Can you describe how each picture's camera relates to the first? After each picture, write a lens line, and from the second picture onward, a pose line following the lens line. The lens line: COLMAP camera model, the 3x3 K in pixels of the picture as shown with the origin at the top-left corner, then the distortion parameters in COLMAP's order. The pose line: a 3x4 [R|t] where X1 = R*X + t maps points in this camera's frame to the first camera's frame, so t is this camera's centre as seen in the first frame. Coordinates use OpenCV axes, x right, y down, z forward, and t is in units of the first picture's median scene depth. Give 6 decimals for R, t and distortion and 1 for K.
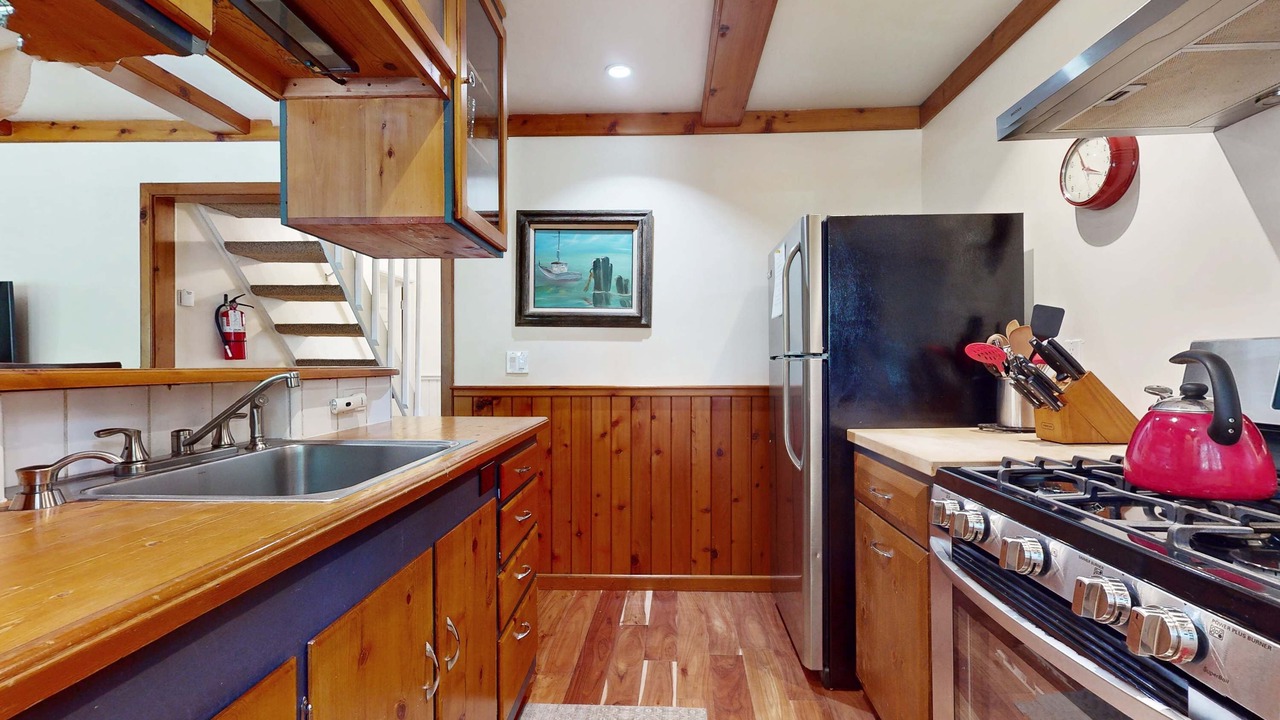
lens RADIAL K [[559.7, 0, 646.1], [0, 559.7, 369.1], [0, 0, 1]] dist [0.000152, 0.000087]
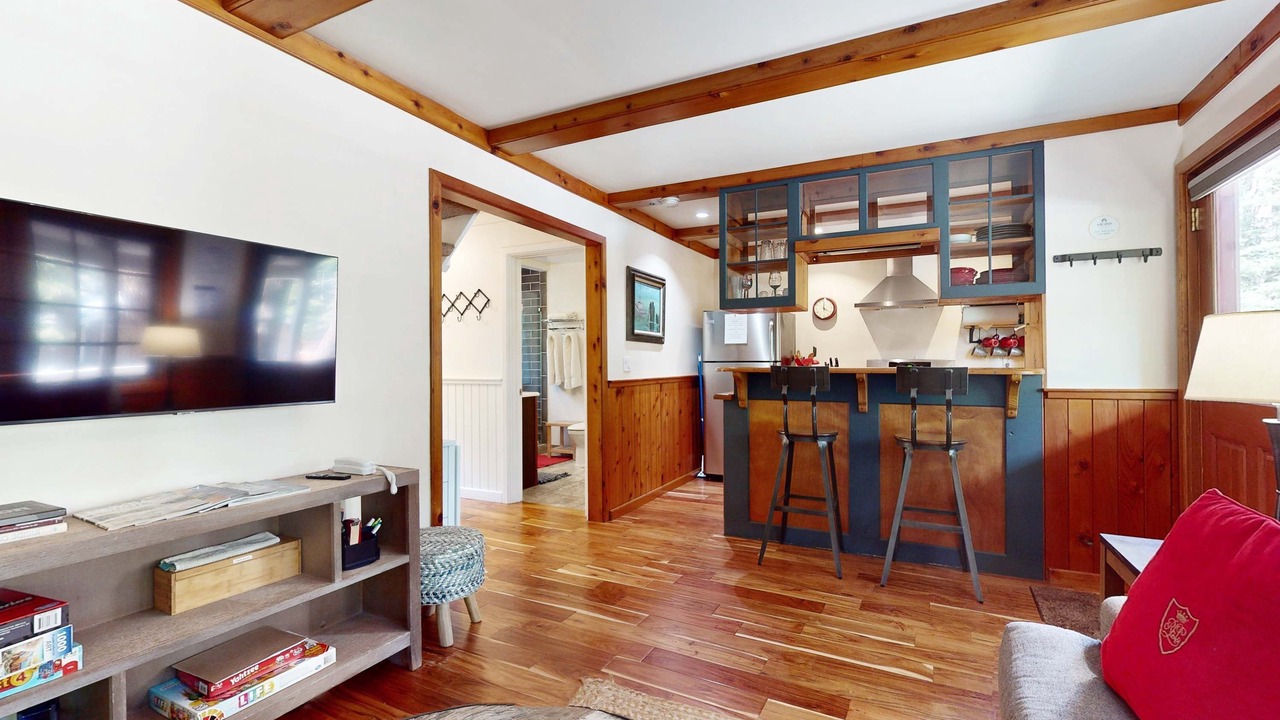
lens RADIAL K [[559.7, 0, 638.0], [0, 559.7, 361.6], [0, 0, 1]] dist [0.000152, 0.000087]
pose [[0.428807, 0.002227, 0.903393, -1.459478], [0.009448, 0.999931, -0.006950, -0.007134], [-0.903347, 0.011515, 0.428757, 0.282571]]
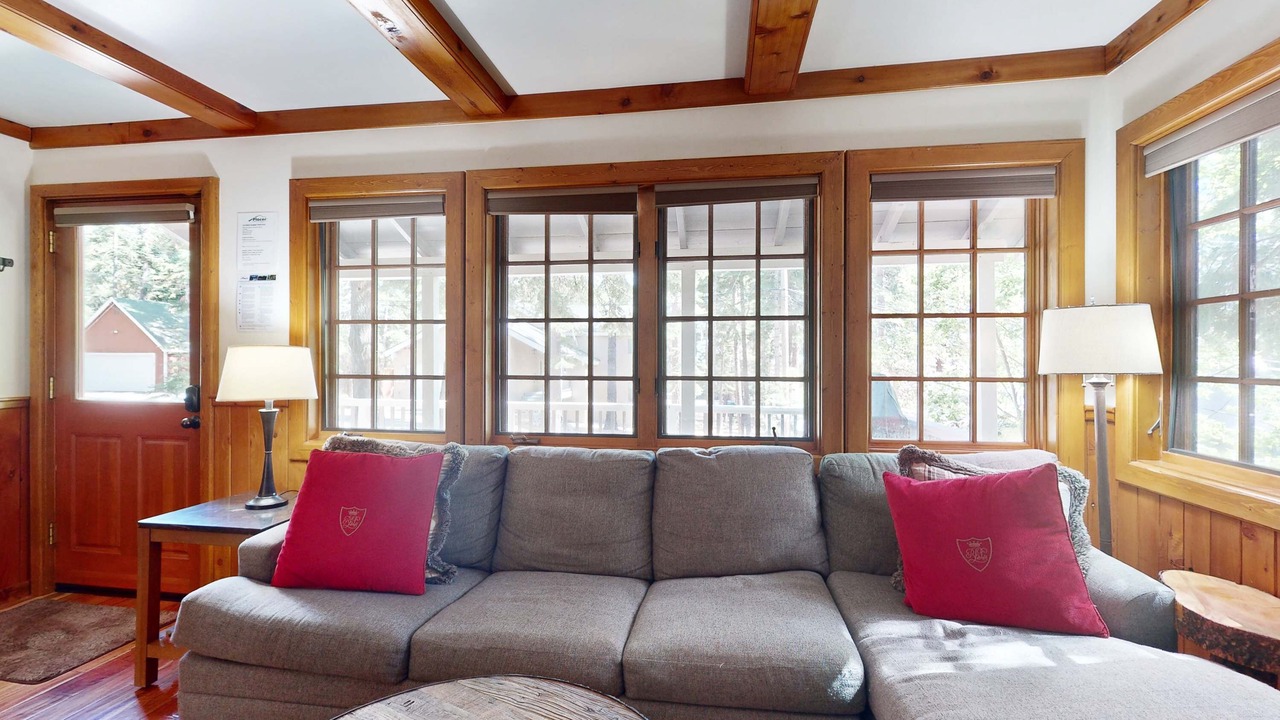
lens RADIAL K [[559.7, 0, 637.8], [0, 559.7, 356.4], [0, 0, 1]] dist [0.000152, 0.000087]
pose [[-0.993165, -0.002217, 0.116700, -1.419806], [-0.001921, 0.999995, 0.002650, -0.032218], [-0.116705, 0.002408, -0.993164, 0.687869]]
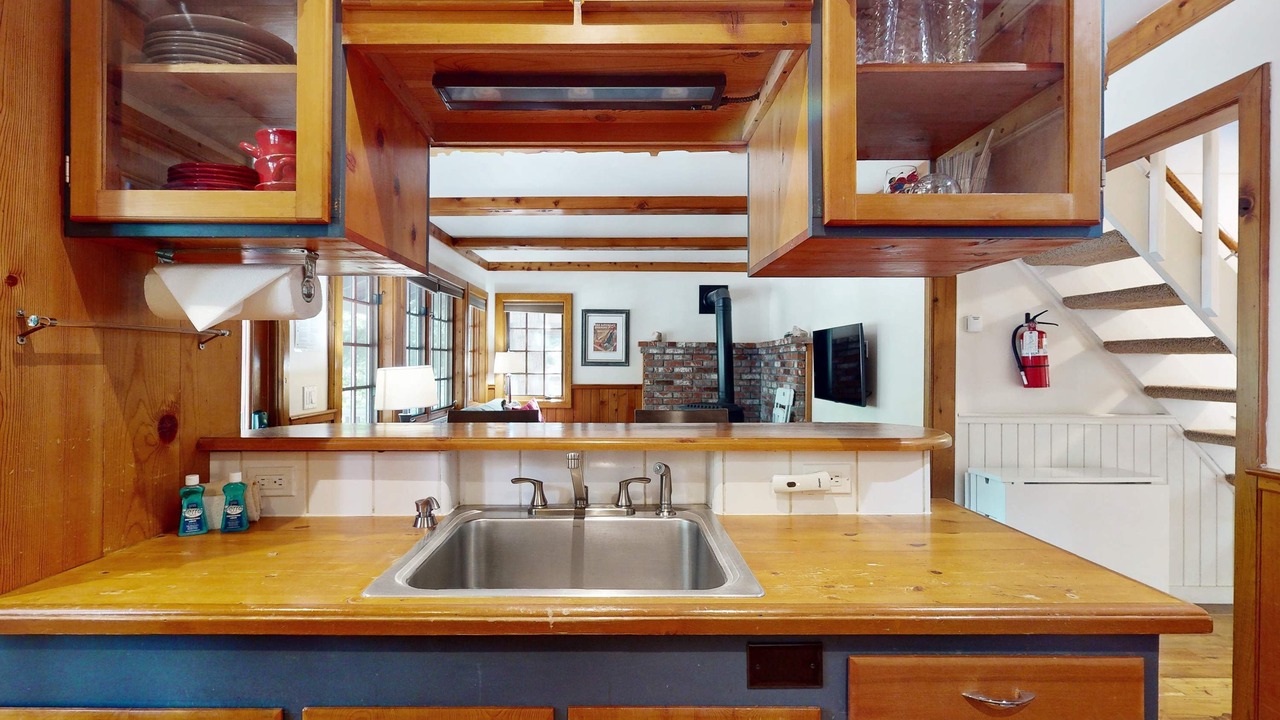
lens RADIAL K [[559.7, 0, 619.9], [0, 559.7, 377.8], [0, 0, 1]] dist [0.000152, 0.000087]
pose [[0.028937, 0.028894, -0.999164, 0.128111], [-0.010231, 0.999538, 0.028608, -0.054562], [0.999529, 0.009395, 0.029219, 0.362065]]
